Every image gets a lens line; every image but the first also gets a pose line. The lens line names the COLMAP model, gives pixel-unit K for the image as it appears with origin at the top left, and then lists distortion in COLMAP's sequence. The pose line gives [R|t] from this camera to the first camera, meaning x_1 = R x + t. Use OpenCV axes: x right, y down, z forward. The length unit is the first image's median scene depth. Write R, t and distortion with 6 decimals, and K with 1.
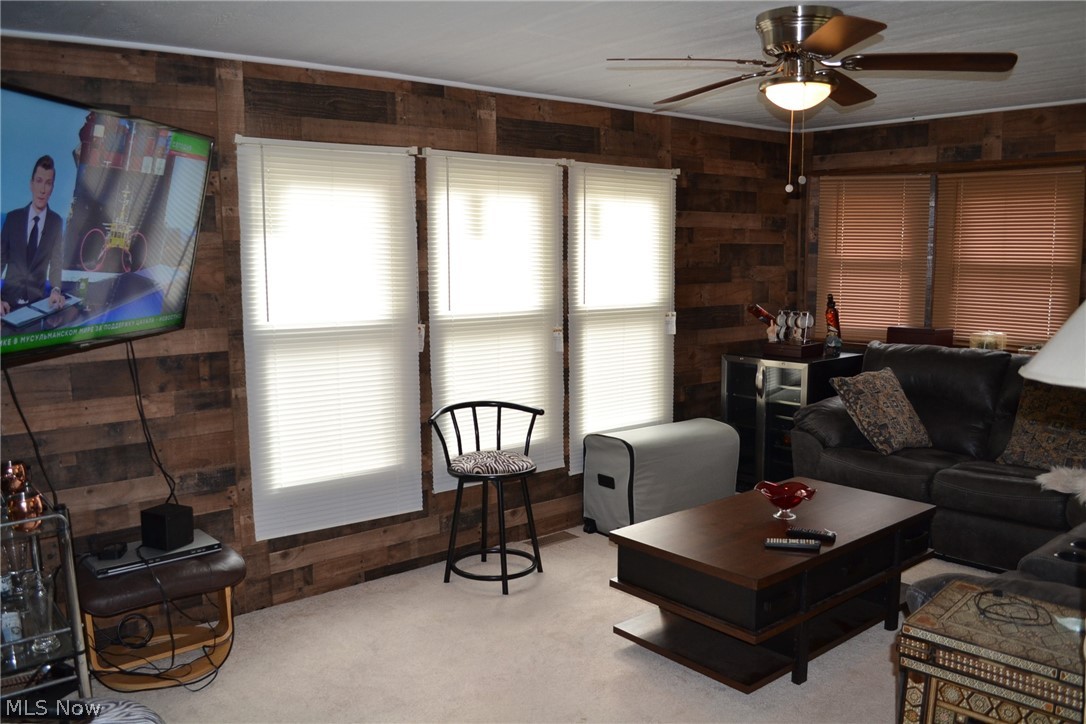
lens RADIAL K [[860.7, 0, 541.9], [0, 860.7, 366.3], [0, 0, 1]] dist [-0.081602, 0.011828]
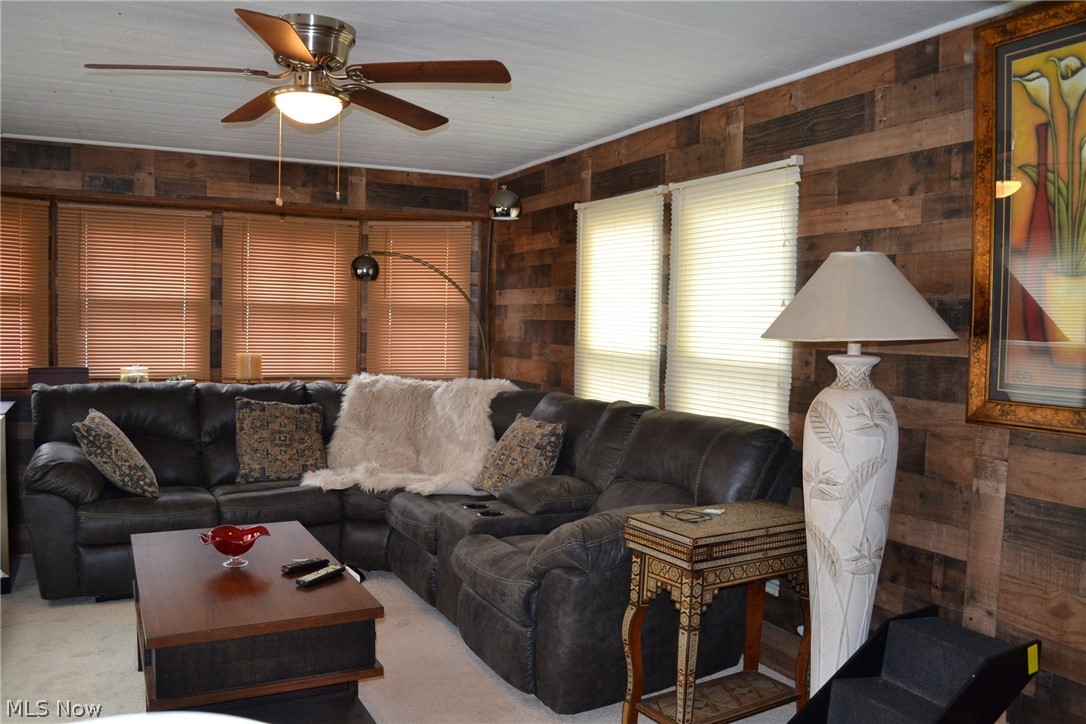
lens RADIAL K [[858.3, 0, 536.7], [0, 858.3, 364.6], [0, 0, 1]] dist [-0.076984, 0.005792]
pose [[0.225805, -0.040698, 0.973322, -0.365143], [0.106040, 0.994217, 0.016971, -0.010521], [-0.968384, 0.099379, 0.228814, 0.339095]]
